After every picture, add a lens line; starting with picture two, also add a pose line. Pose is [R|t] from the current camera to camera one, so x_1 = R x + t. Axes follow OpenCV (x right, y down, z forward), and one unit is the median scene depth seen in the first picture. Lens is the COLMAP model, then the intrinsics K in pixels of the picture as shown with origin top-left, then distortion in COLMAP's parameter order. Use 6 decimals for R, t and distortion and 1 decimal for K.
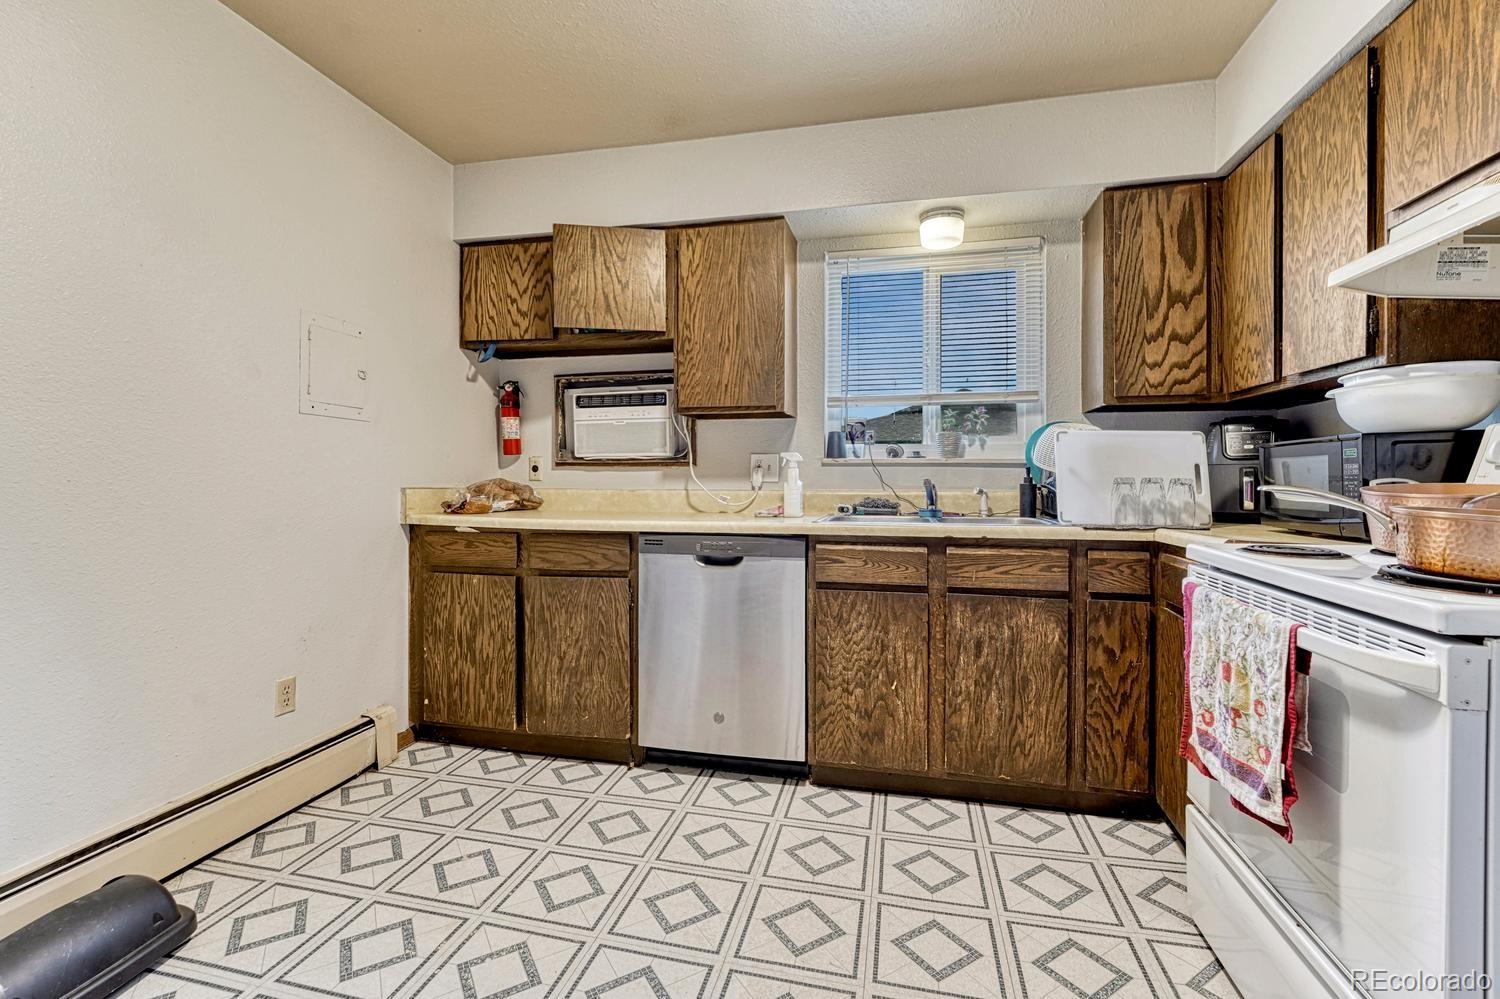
lens RADIAL K [[667.7, 0, 752.2], [0, 667.7, 486.6], [0, 0, 1]] dist [-0.001944, 0.001064]
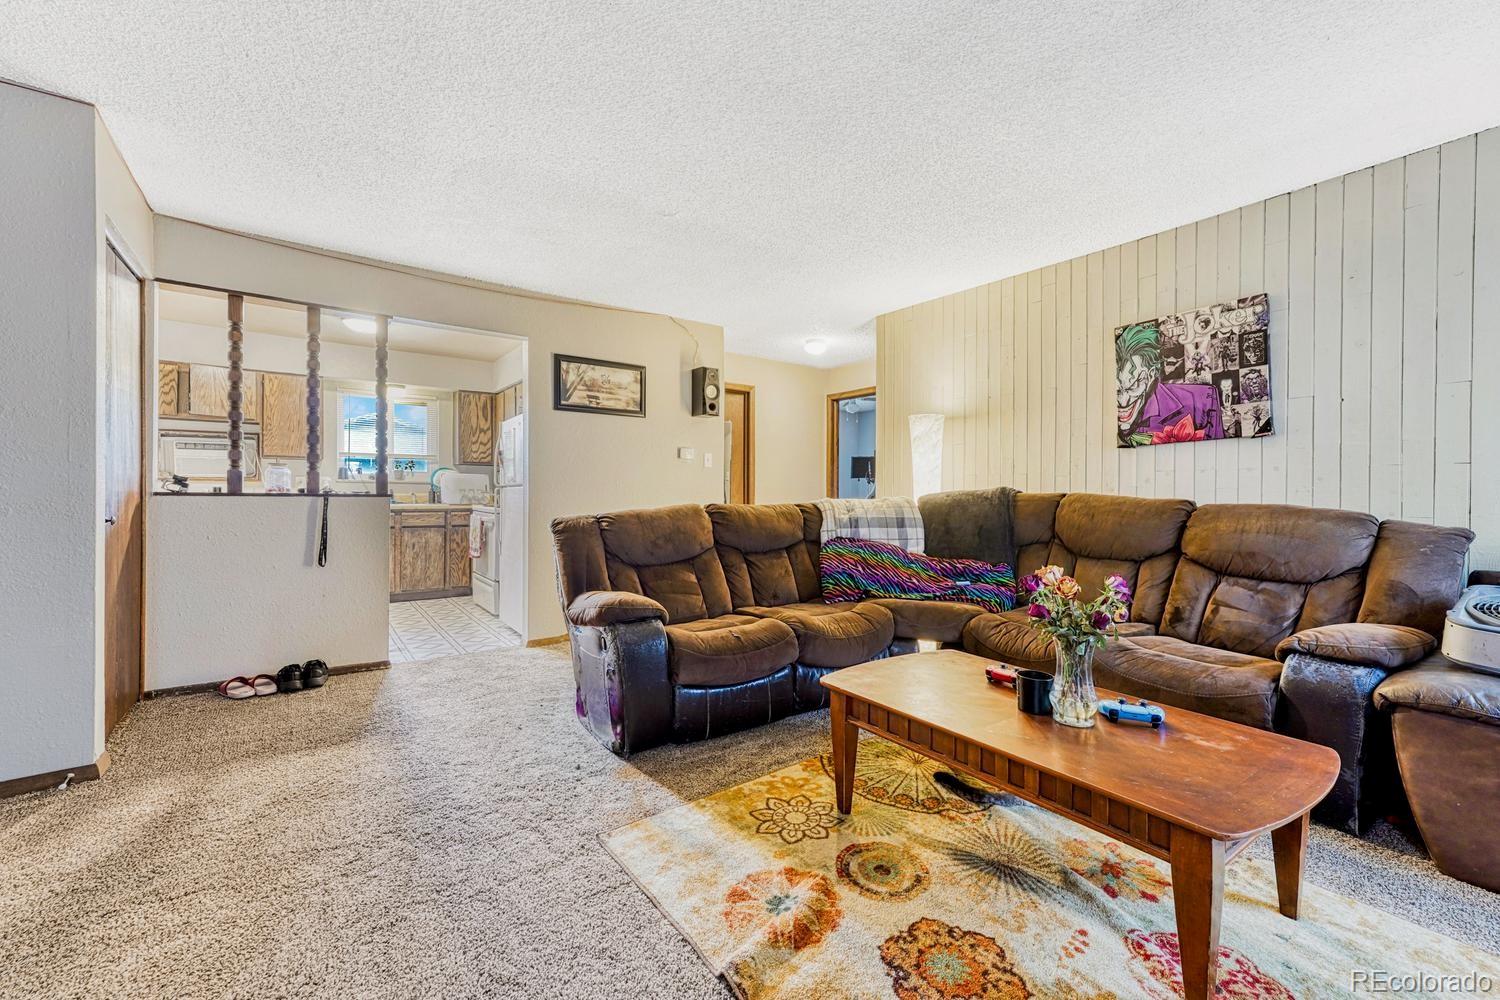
lens RADIAL K [[622.1, 0, 754.3], [0, 622.1, 499.2], [0, 0, 1]] dist [-0.000984, -0.001314]
pose [[0.659002, -0.004516, 0.752128, -0.707972], [0.001258, 0.999987, 0.004902, 0.021806], [-0.752140, -0.002284, 0.658999, -1.872506]]
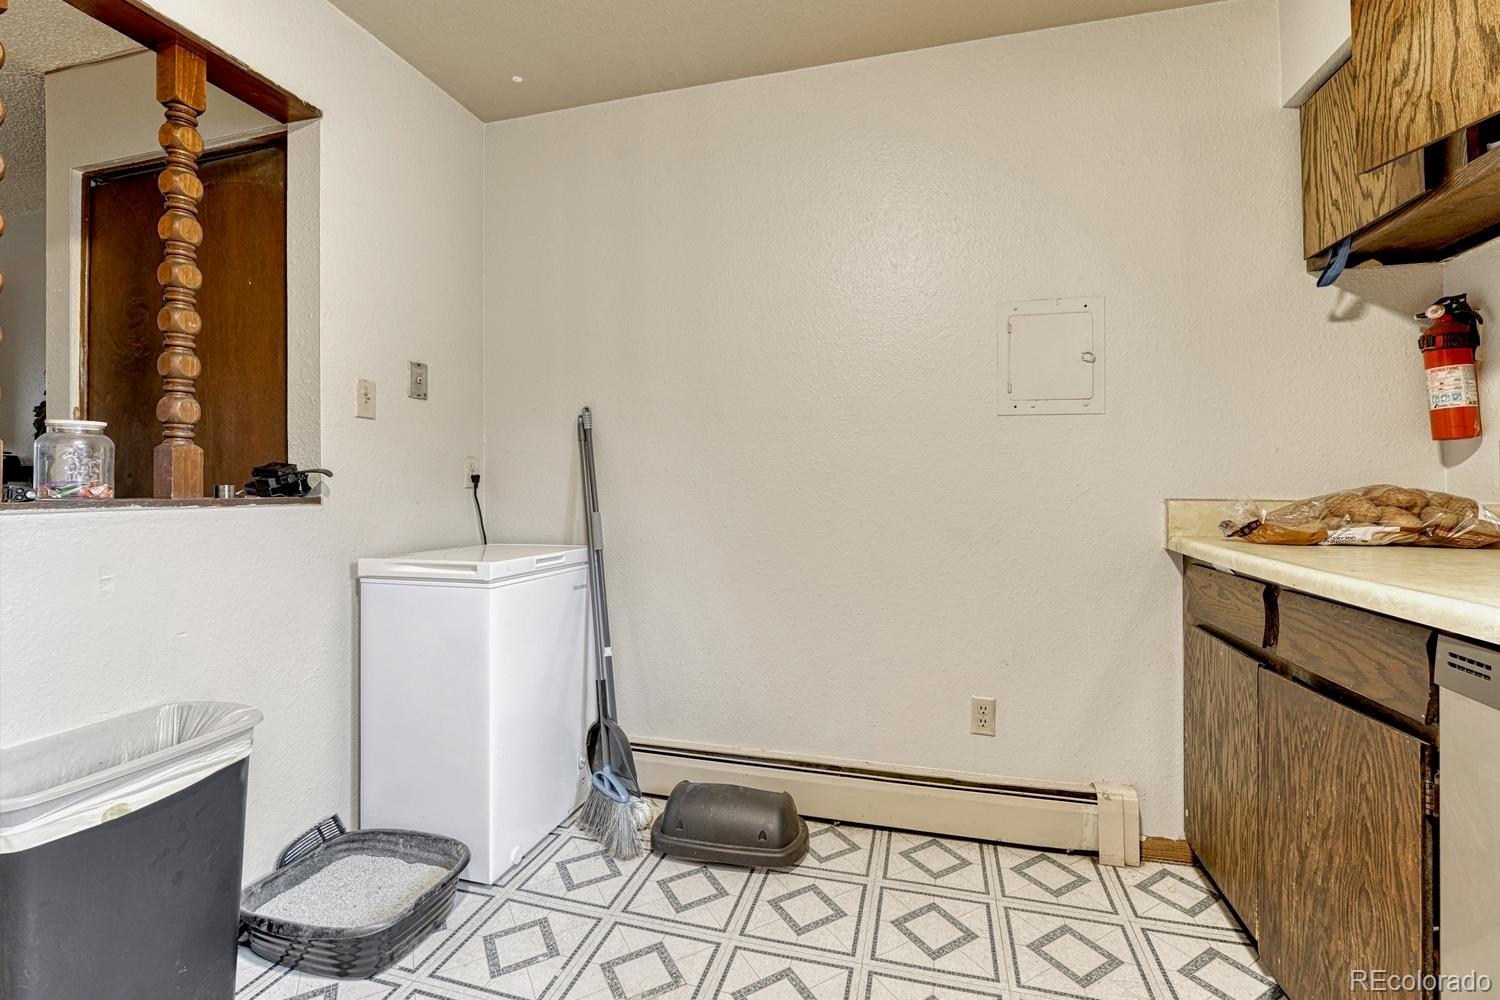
lens RADIAL K [[622.1, 0, 702.7], [0, 622.1, 481.9], [0, 0, 1]] dist [-0.000984, -0.001314]
pose [[-0.035114, -0.009687, -0.999336, 0.202619], [-0.009906, 0.999907, -0.009345, -0.006220], [0.999334, 0.009572, -0.035206, 0.639255]]
